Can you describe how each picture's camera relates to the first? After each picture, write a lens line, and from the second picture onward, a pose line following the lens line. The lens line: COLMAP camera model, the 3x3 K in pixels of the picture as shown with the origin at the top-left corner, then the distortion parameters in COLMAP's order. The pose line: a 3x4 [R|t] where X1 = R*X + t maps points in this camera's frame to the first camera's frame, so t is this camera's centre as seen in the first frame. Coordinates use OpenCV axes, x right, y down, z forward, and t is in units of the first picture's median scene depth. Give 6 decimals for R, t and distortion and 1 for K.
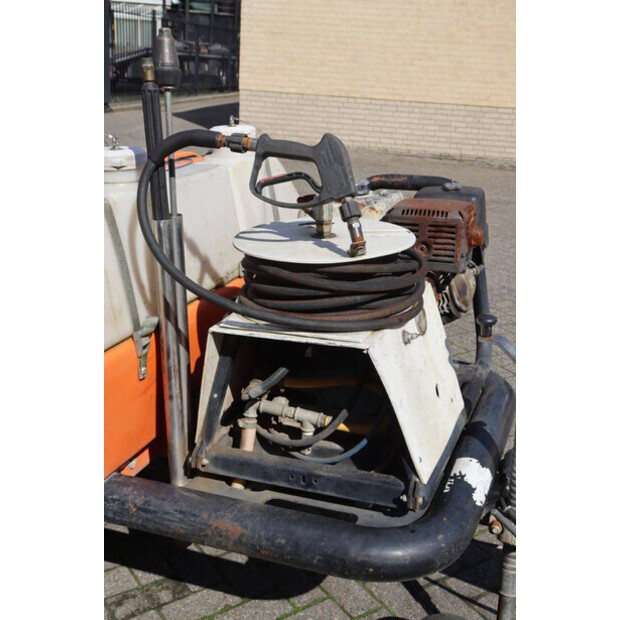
lens RADIAL K [[750.5, 0, 309.6], [0, 750.5, 309.8], [0, 0, 1]] dist [0.010966, 0.000000]
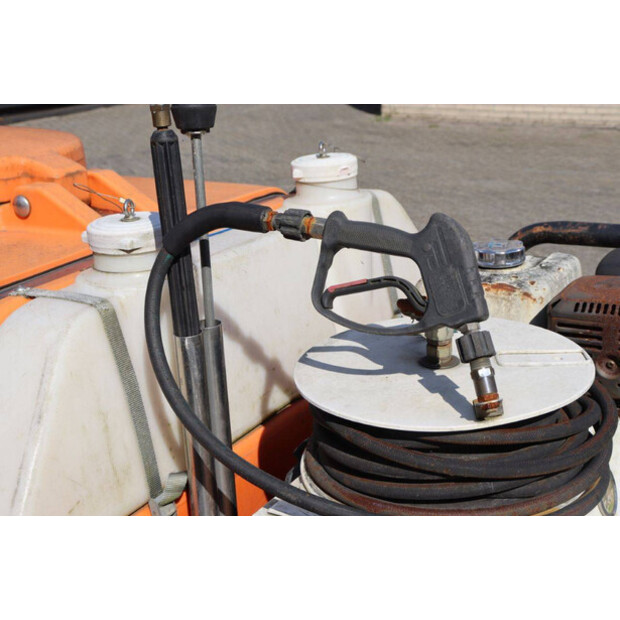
lens RADIAL K [[917.7, 0, 310.4], [0, 917.7, 310.4], [0, 0, 1]] dist [0.104691, 0.000000]
pose [[0.984670, 0.004412, -0.174372, 0.047976], [-0.005816, 0.999955, -0.007541, -0.139515], [0.174330, 0.008439, 0.984651, 0.241847]]
